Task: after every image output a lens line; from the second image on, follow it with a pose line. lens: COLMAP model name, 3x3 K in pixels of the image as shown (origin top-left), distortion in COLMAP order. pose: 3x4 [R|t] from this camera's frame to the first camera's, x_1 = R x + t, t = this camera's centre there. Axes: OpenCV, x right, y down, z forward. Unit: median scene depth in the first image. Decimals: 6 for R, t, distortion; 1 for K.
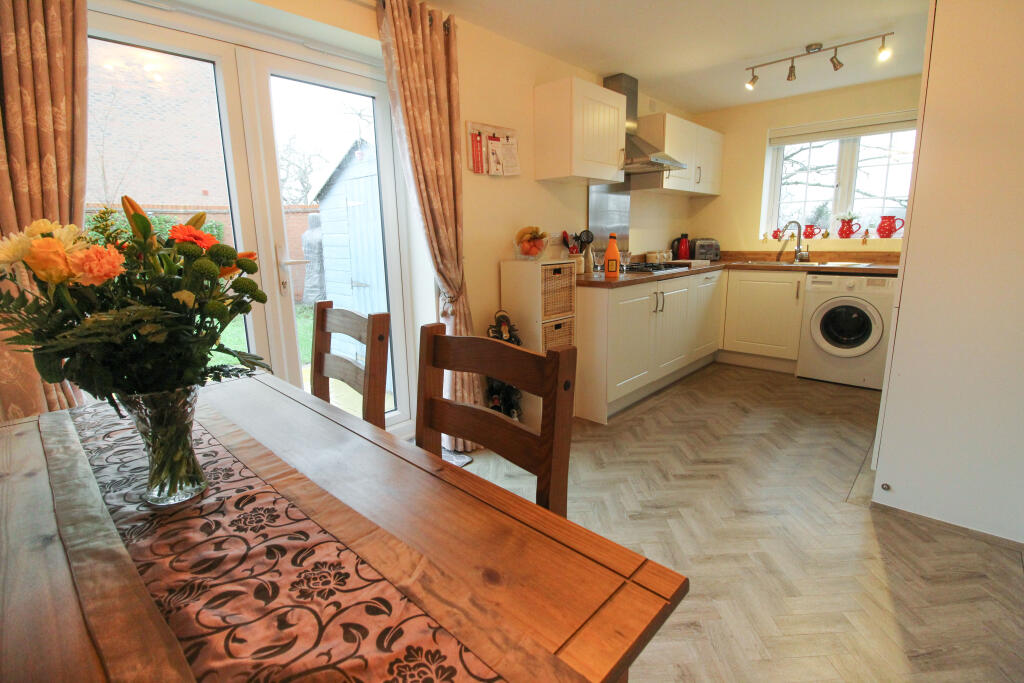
lens RADIAL K [[473.4, 0, 515.2], [0, 473.4, 335.5], [0, 0, 1]] dist [0.000169, -0.015370]
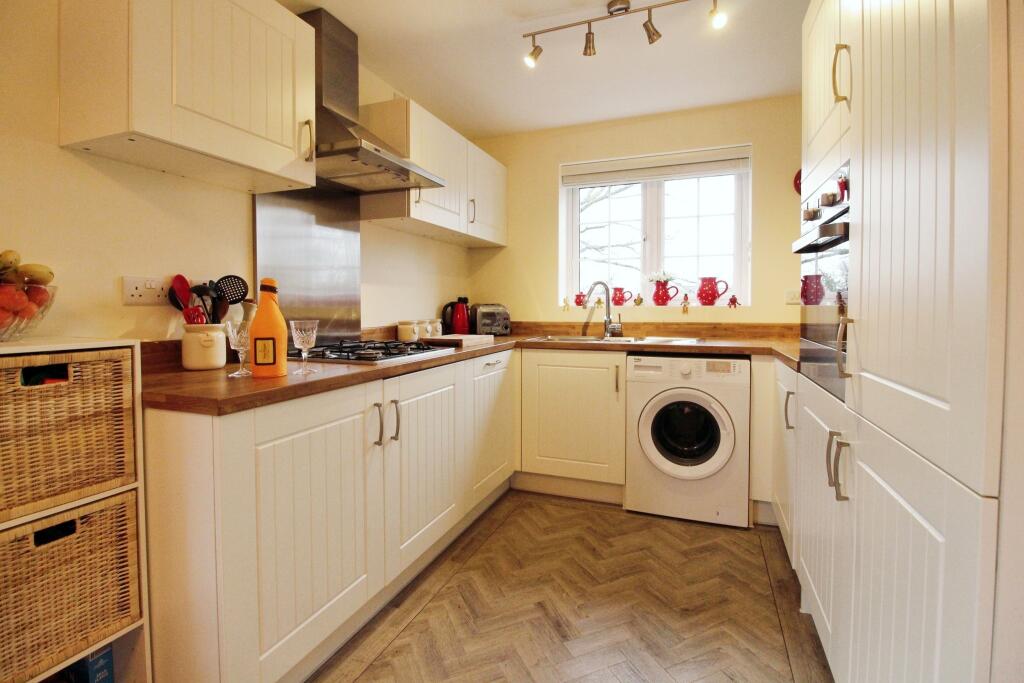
lens RADIAL K [[473.4, 0, 515.2], [0, 473.4, 335.5], [0, 0, 1]] dist [0.000169, -0.015370]
pose [[0.928192, -0.004103, 0.372079, 0.203043], [0.059431, 0.988737, -0.137356, -0.069711], [-0.367325, 0.149606, 0.917982, 0.404487]]
